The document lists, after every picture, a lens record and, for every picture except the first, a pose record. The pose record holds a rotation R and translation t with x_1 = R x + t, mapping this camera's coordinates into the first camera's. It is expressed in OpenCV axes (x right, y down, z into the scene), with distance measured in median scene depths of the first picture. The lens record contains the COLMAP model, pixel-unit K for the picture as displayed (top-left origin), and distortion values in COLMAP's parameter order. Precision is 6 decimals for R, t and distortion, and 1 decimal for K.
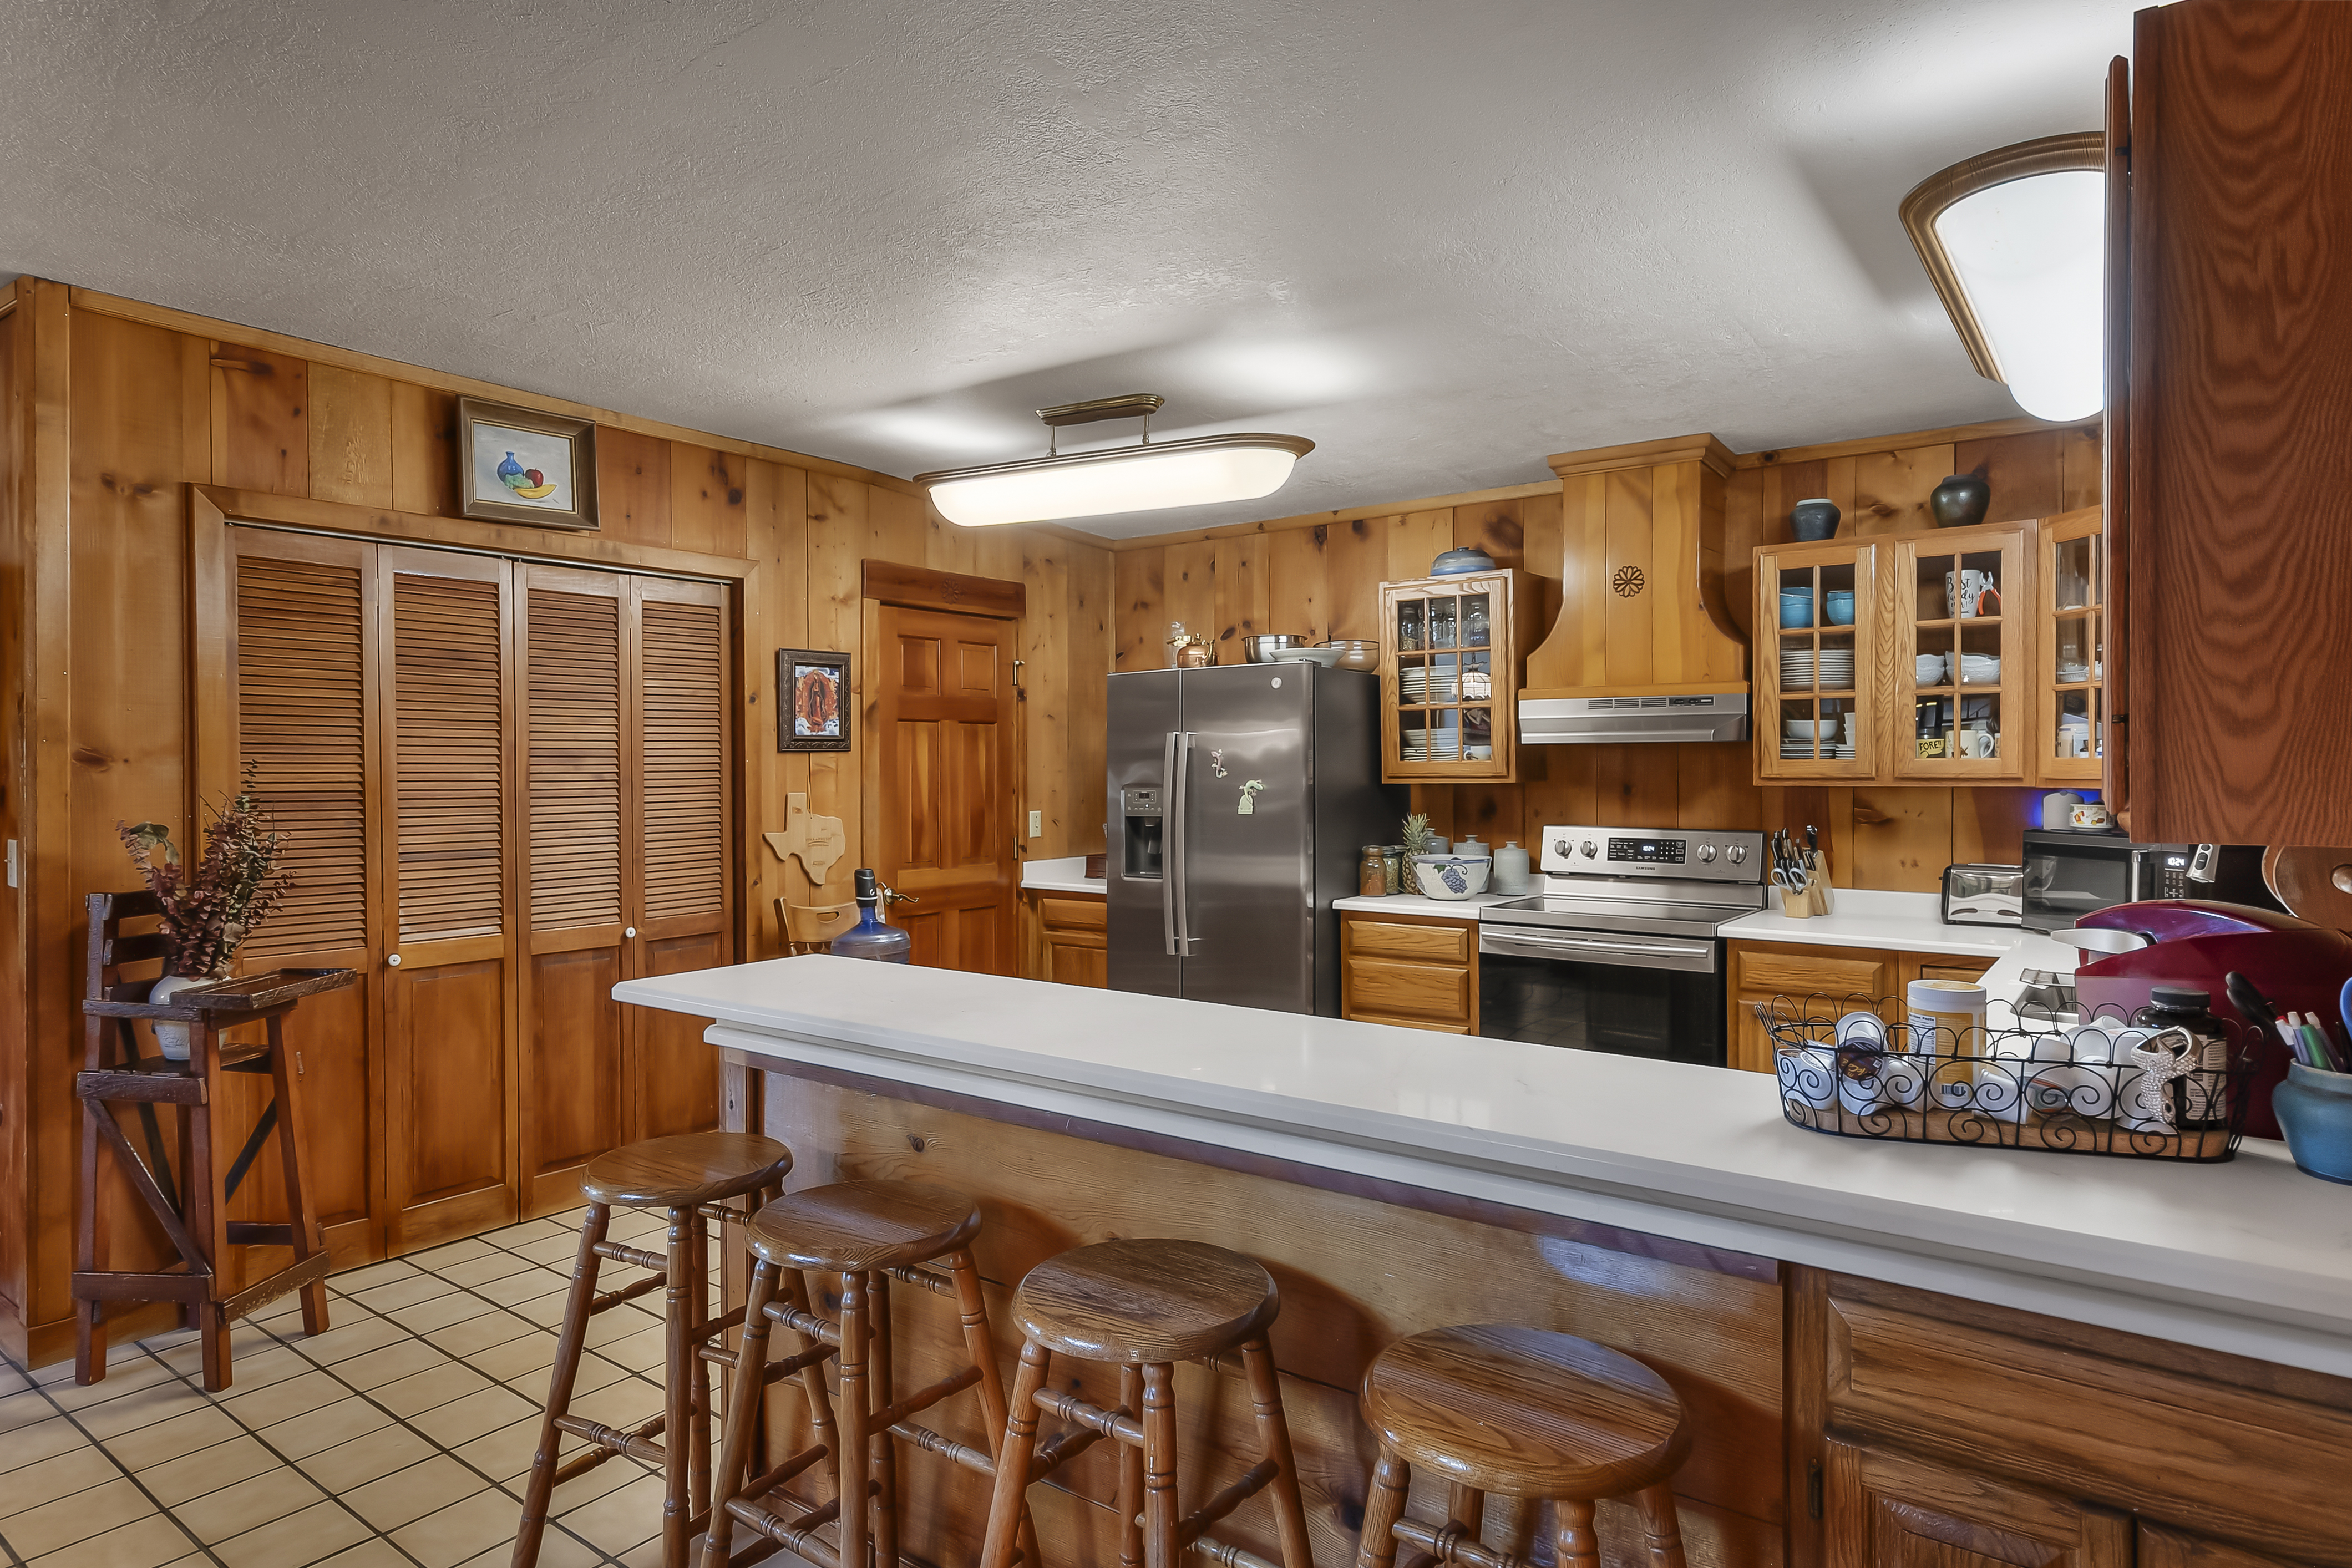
lens RADIAL K [[1365.4, 0, 1175.5], [0, 1365.4, 778.0], [0, 0, 1]] dist [-0.002501, 0.000062]
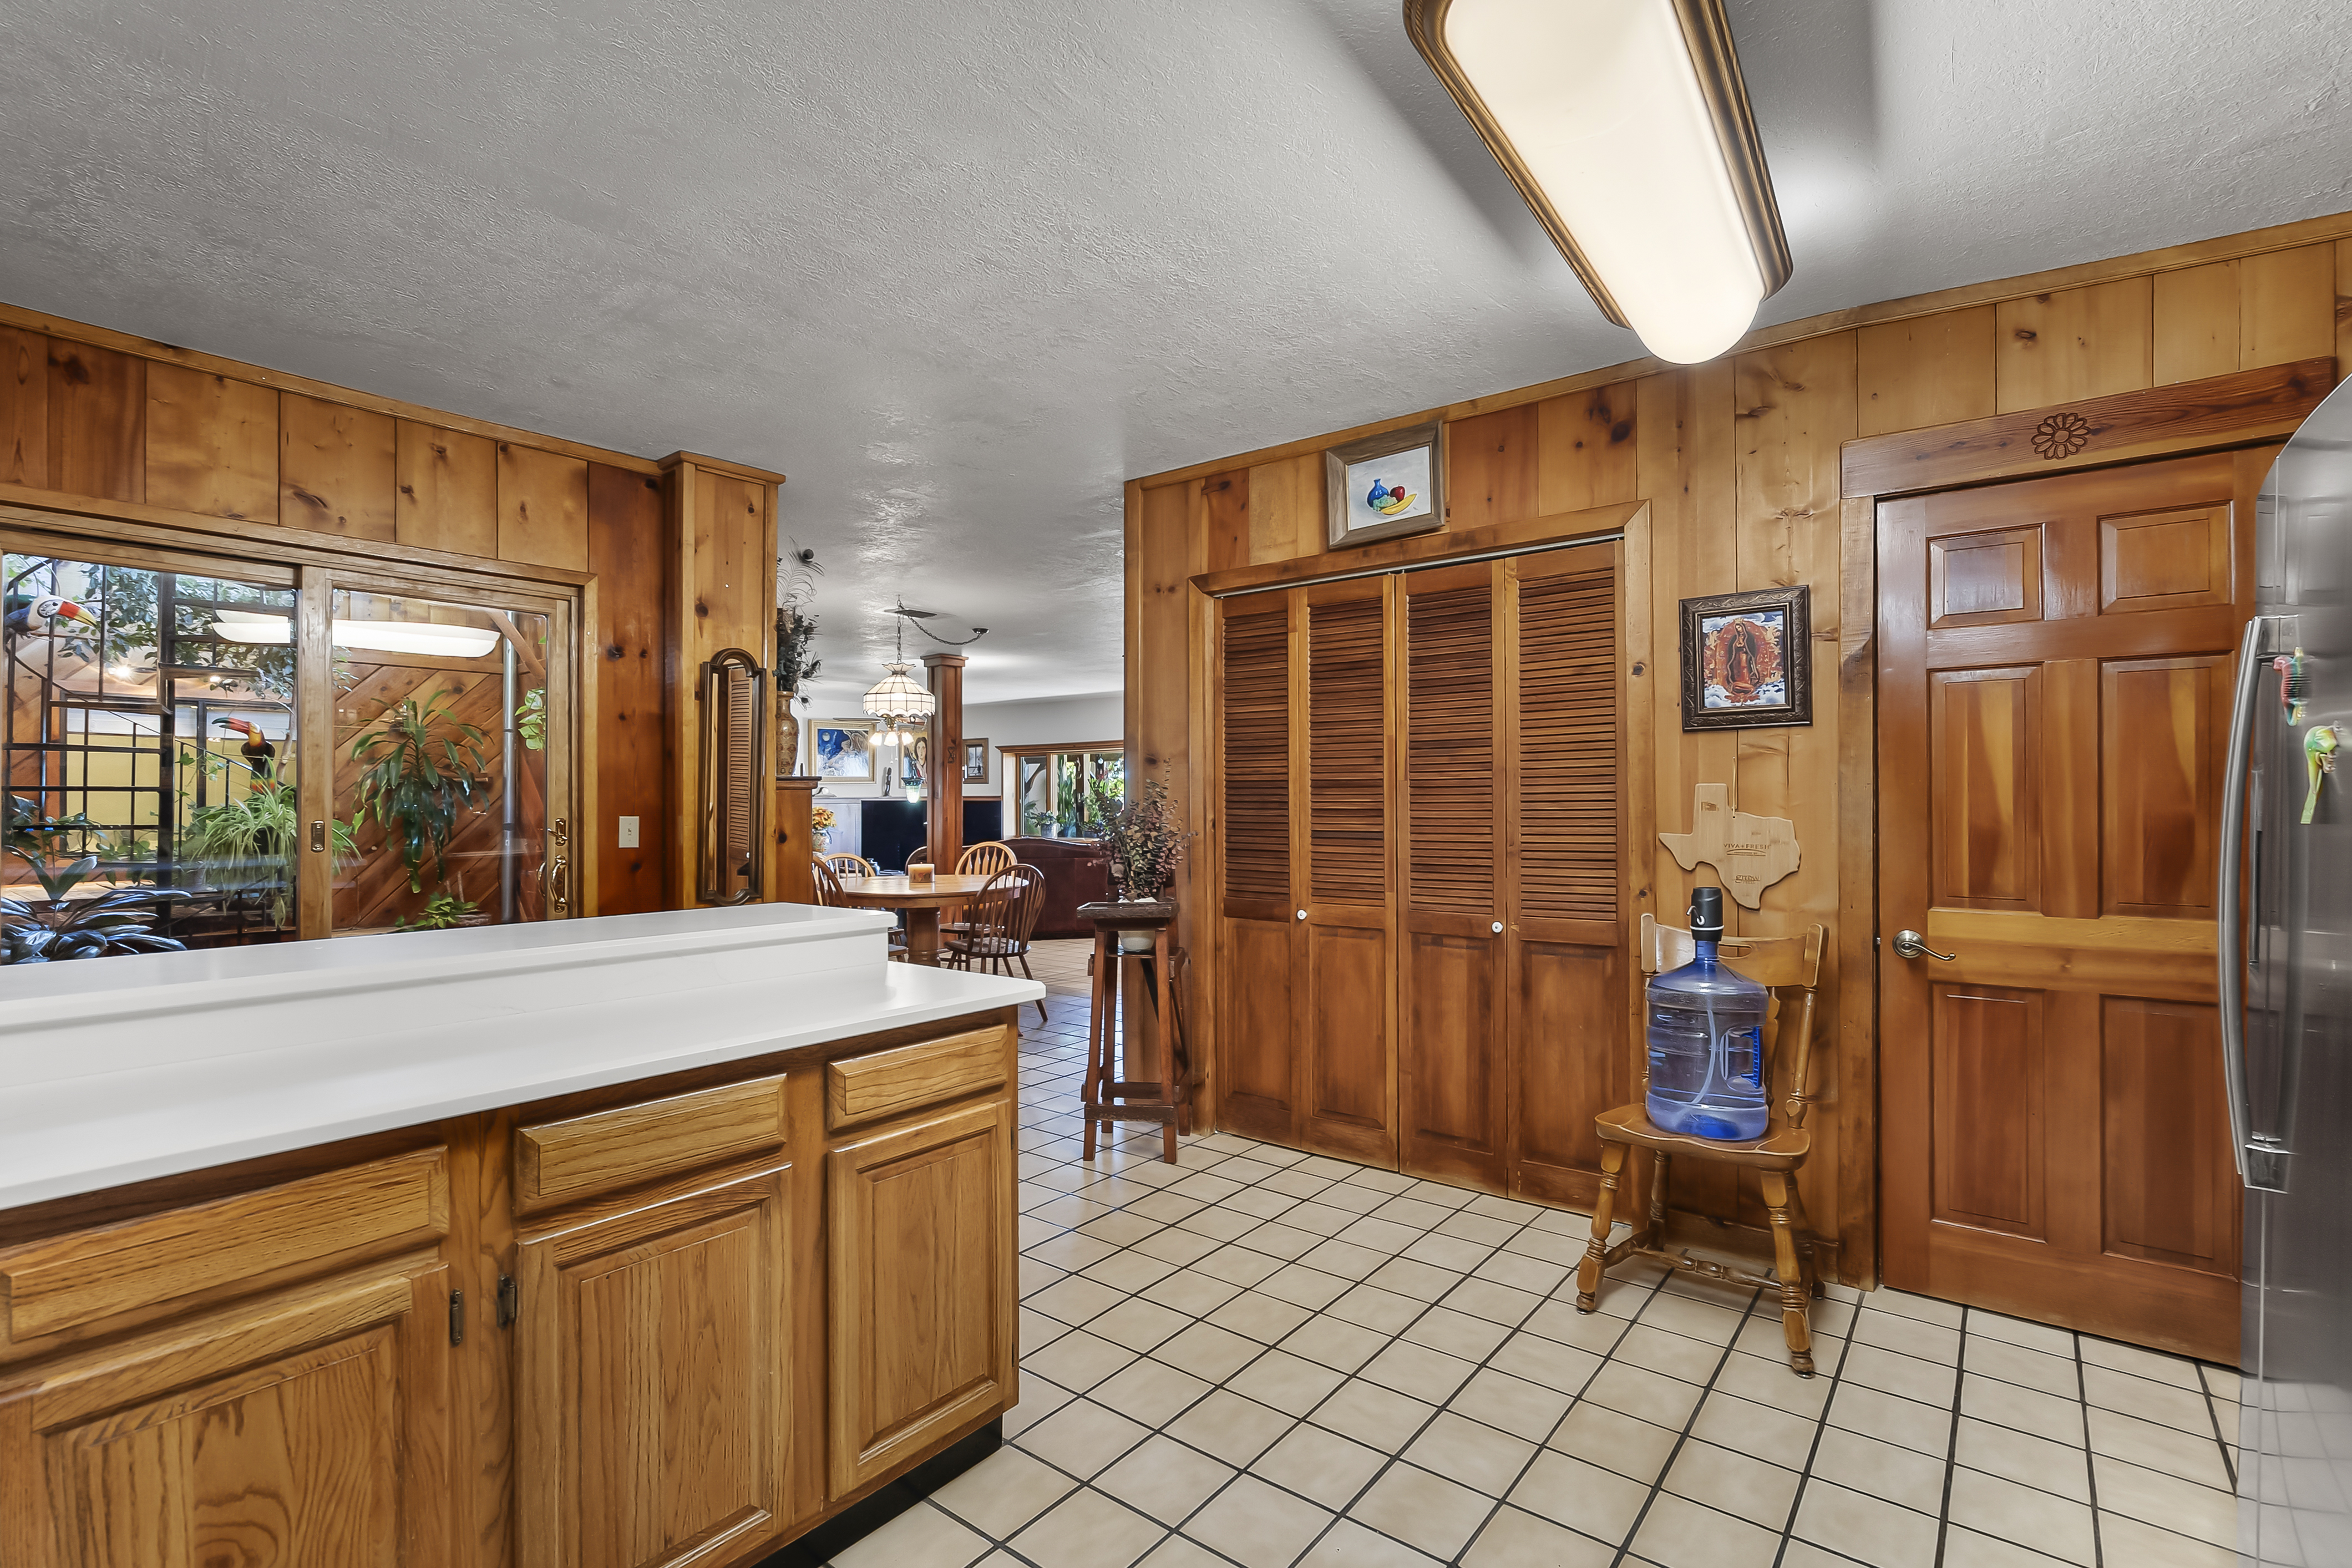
lens RADIAL K [[1071.1, 0, 1179.4], [0, 1071.1, 800.3], [0, 0, 1]] dist [-0.007061, 0.002377]
pose [[-0.018002, 0.001172, -0.999837, 0.328458], [-0.006224, 0.999980, 0.001284, 0.021172], [0.999819, 0.006246, -0.017994, 0.709994]]
